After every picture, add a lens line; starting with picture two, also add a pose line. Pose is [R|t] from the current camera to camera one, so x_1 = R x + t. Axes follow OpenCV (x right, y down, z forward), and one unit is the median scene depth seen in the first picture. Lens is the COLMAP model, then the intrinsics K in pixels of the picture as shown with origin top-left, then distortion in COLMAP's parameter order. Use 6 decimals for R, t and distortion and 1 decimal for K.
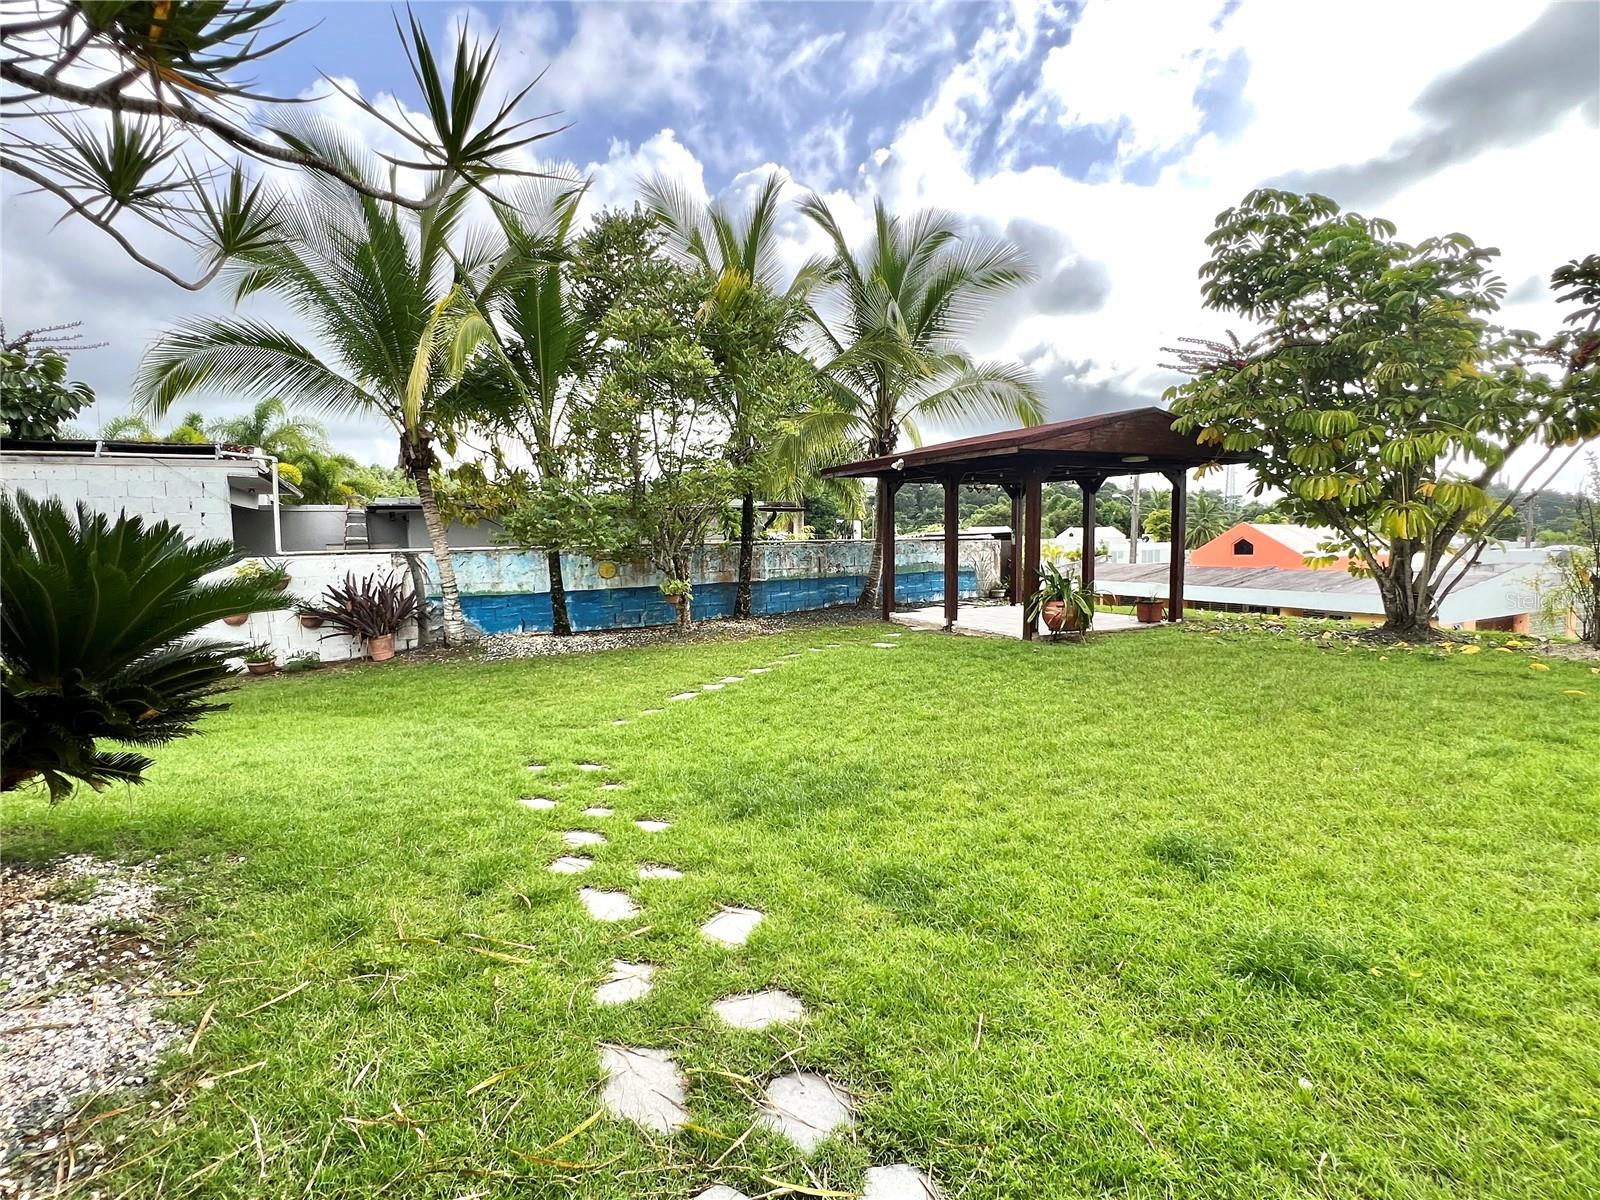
lens RADIAL K [[808.9, 0, 794.1], [0, 808.9, 602.2], [0, 0, 1]] dist [0.000496, 0.000591]
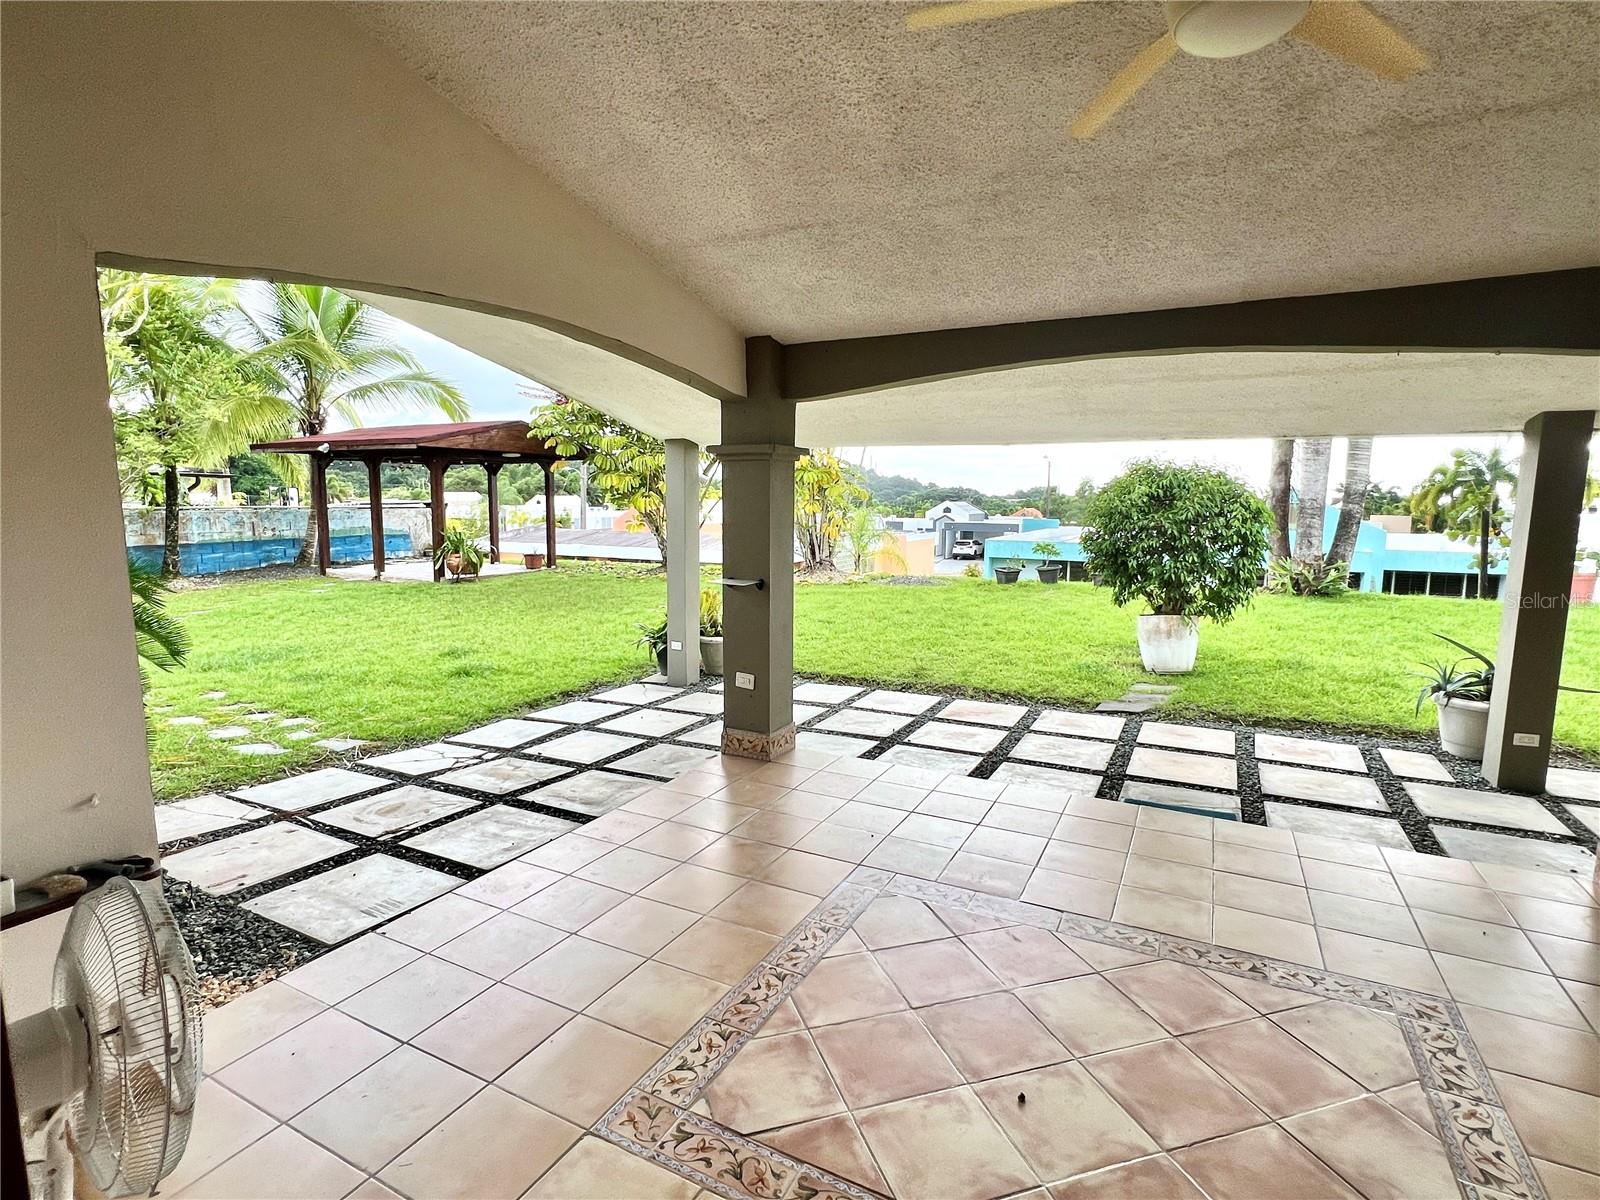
lens RADIAL K [[808.9, 0, 794.1], [0, 808.9, 602.2], [0, 0, 1]] dist [0.000496, 0.000591]
pose [[0.814459, -0.051906, 0.577894, -0.012057], [0.027900, 0.998342, 0.050349, 0.020531], [-0.579549, -0.024884, 0.814557, -0.363381]]
